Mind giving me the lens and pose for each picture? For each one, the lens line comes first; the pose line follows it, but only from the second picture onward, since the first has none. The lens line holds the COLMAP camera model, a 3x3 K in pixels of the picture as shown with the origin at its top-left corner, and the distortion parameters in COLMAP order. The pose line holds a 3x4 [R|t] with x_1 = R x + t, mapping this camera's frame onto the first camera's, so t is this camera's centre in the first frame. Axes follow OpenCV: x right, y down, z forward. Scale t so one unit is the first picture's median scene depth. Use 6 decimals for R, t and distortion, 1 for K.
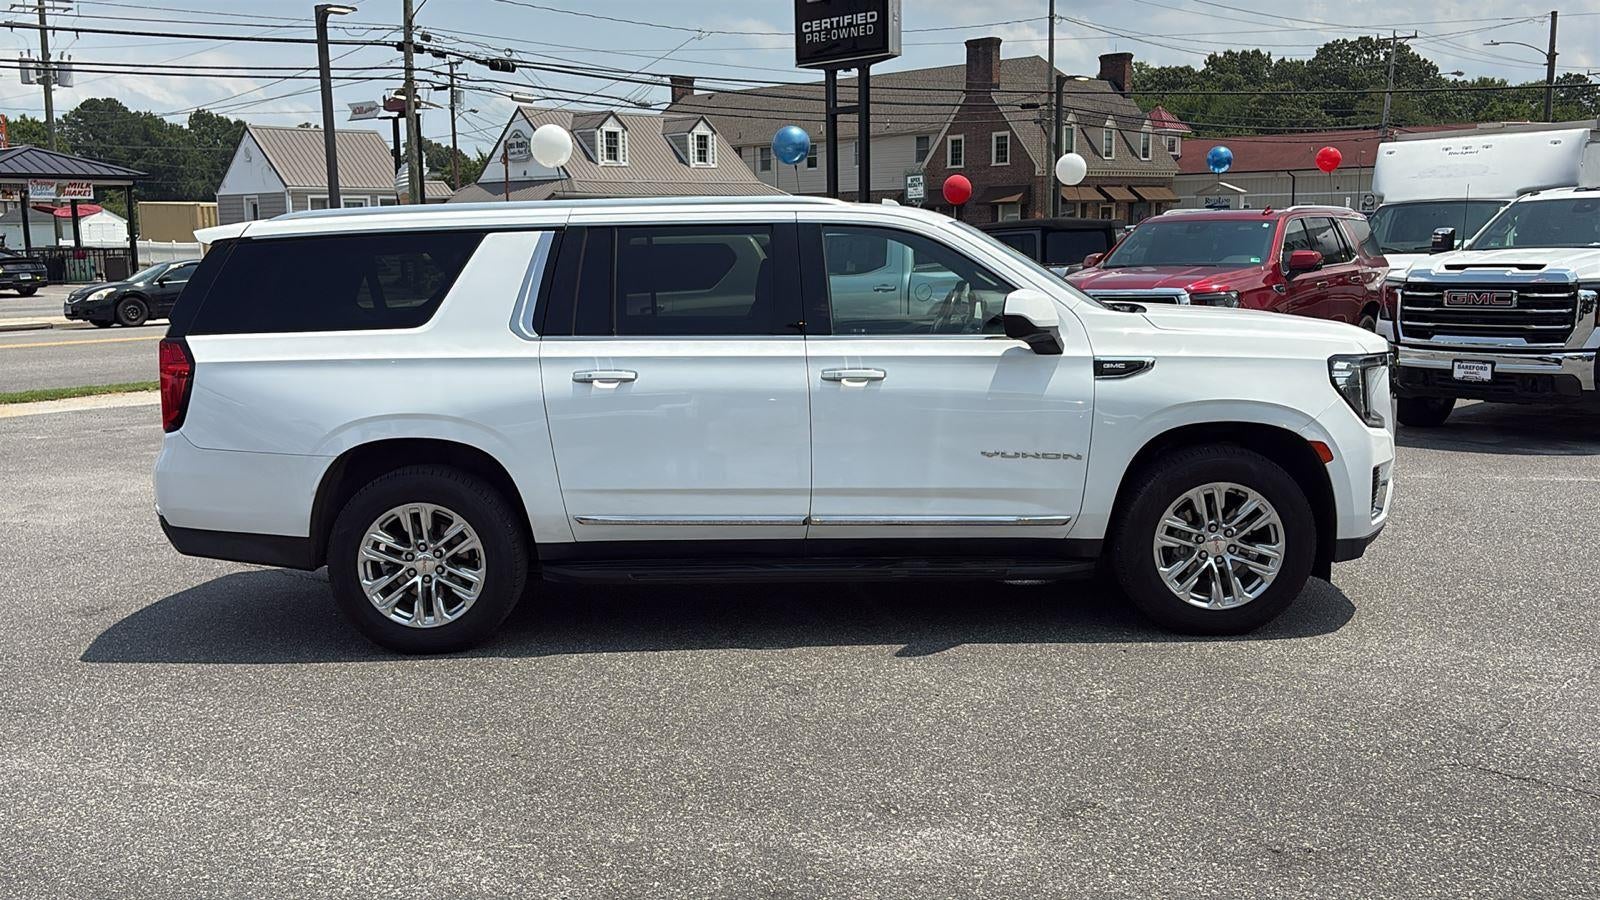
lens RADIAL K [[1500.1, 0, 774.5], [0, 1500.1, 498.0], [0, 0, 1]] dist [0.038706, 0.000000]
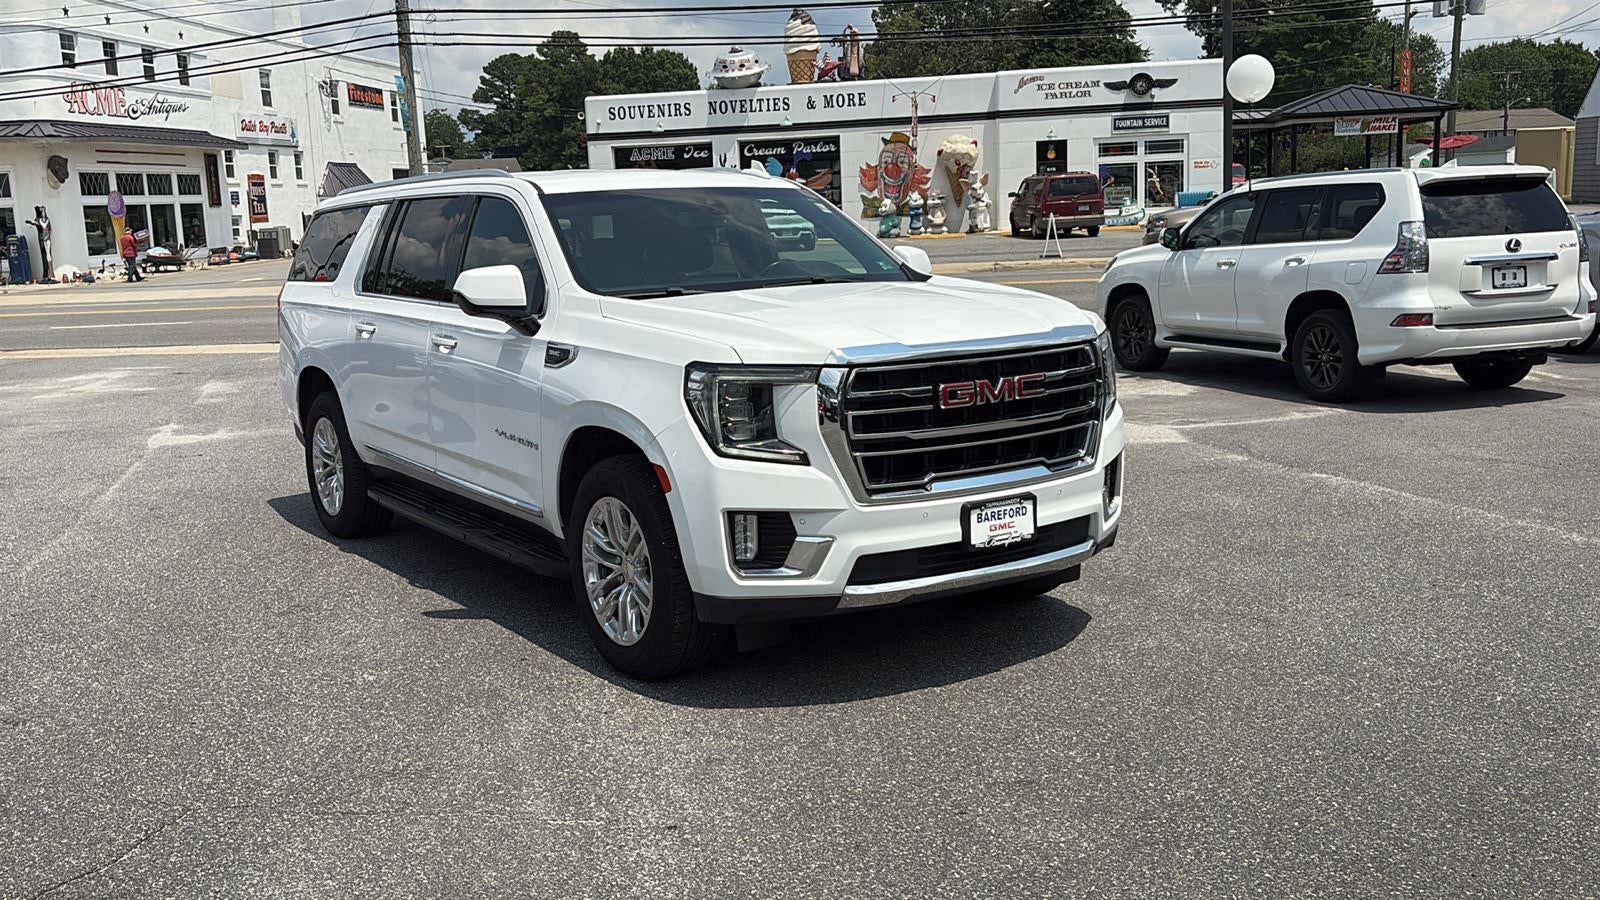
lens RADIAL K [[1500.1, 0, 736.6], [0, 1500.1, 448.1], [0, 0, 1]] dist [0.038706, 0.000000]
pose [[0.555743, 0.130061, -0.821118, 1.009172], [-0.117475, 0.990062, 0.077313, -0.110109], [0.823013, 0.053495, 0.565498, 0.557578]]
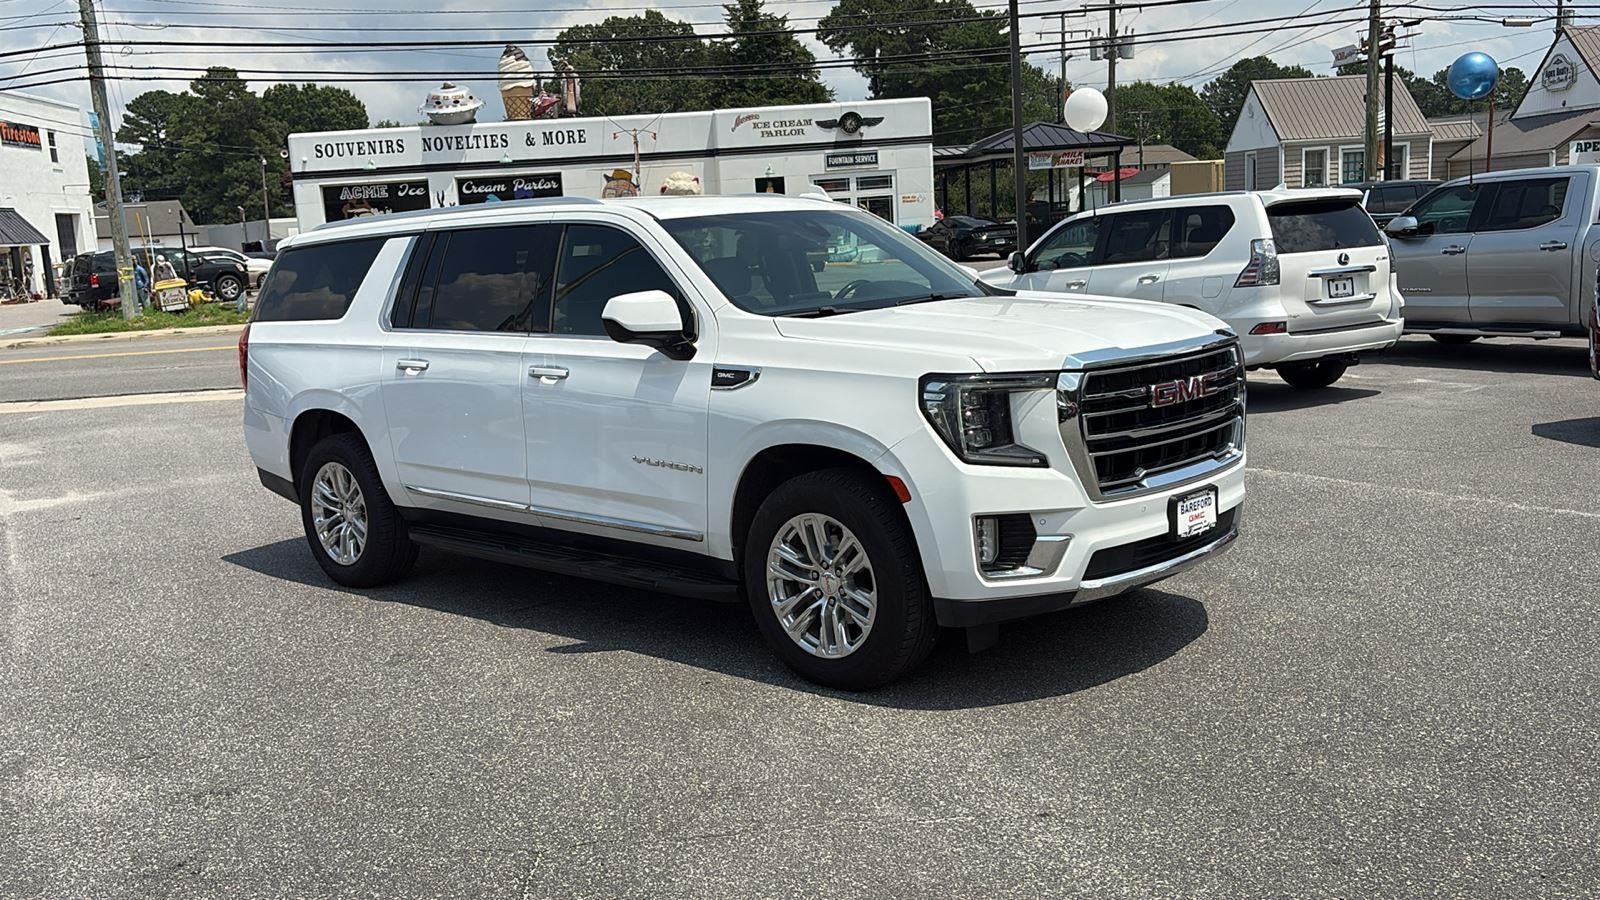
lens RADIAL K [[1500.1, 0, 754.1], [0, 1500.1, 488.2], [0, 0, 1]] dist [0.038706, 0.000000]
pose [[0.730277, 0.093615, -0.676707, 0.833650], [-0.075746, 0.995554, 0.055982, -0.069108], [0.678939, 0.010375, 0.734121, 0.329398]]
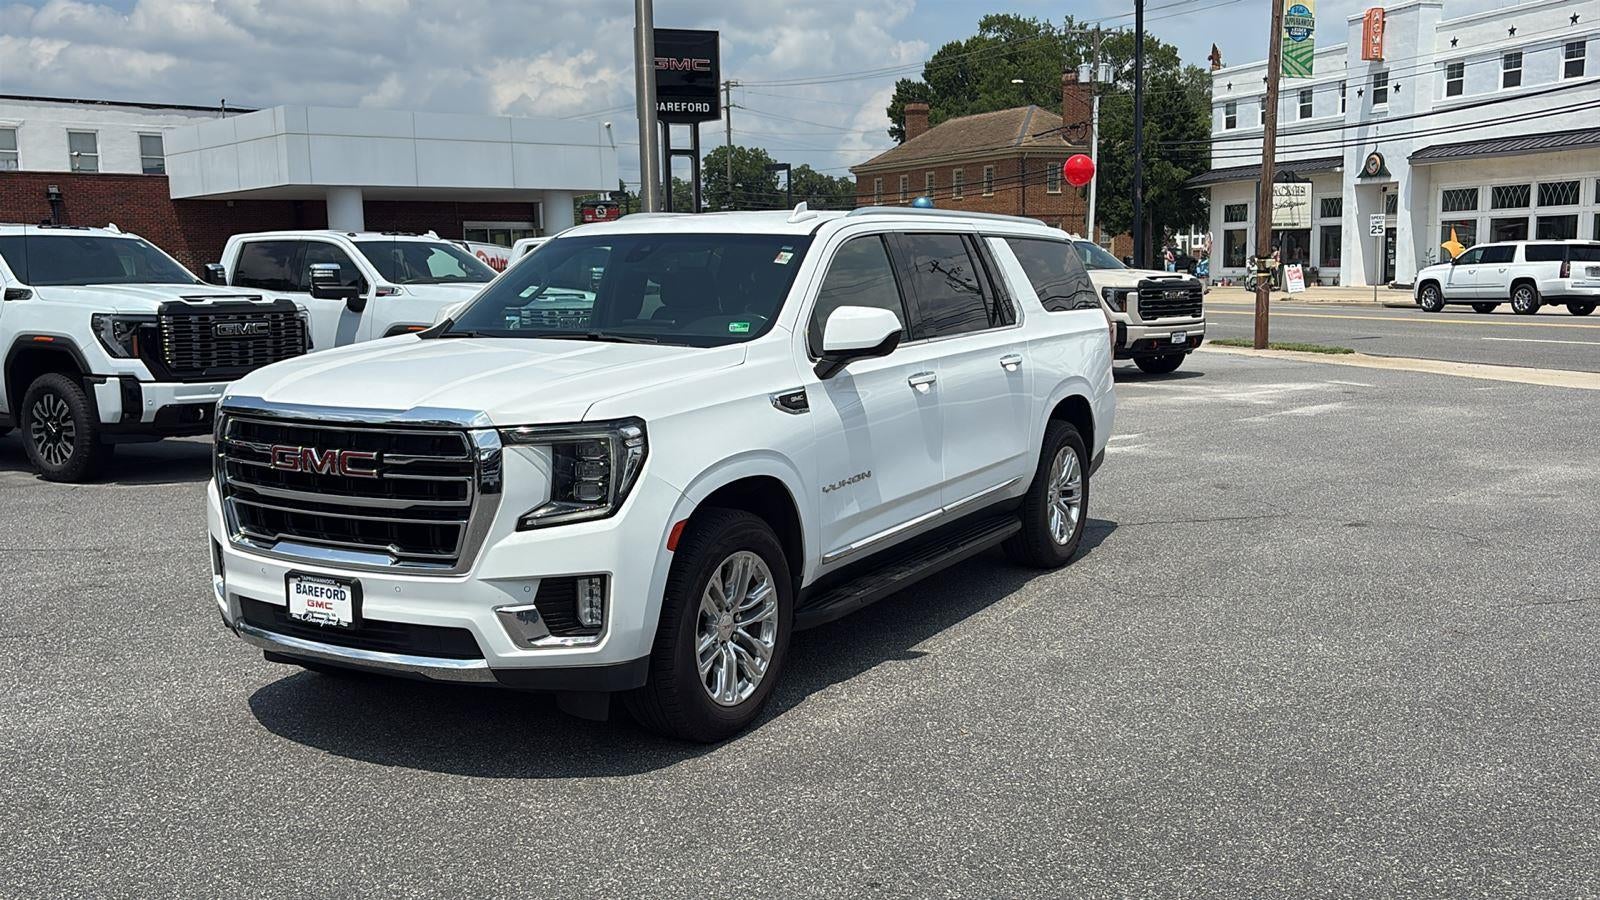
lens RADIAL K [[1500.1, 0, 806.6], [0, 1500.1, 456.1], [0, 0, 1]] dist [0.038706, 0.000000]
pose [[-0.480904, 0.143073, -0.865021, 0.968237], [-0.125041, 0.965320, 0.229178, -0.299928], [0.867811, 0.218376, -0.446337, 1.654254]]
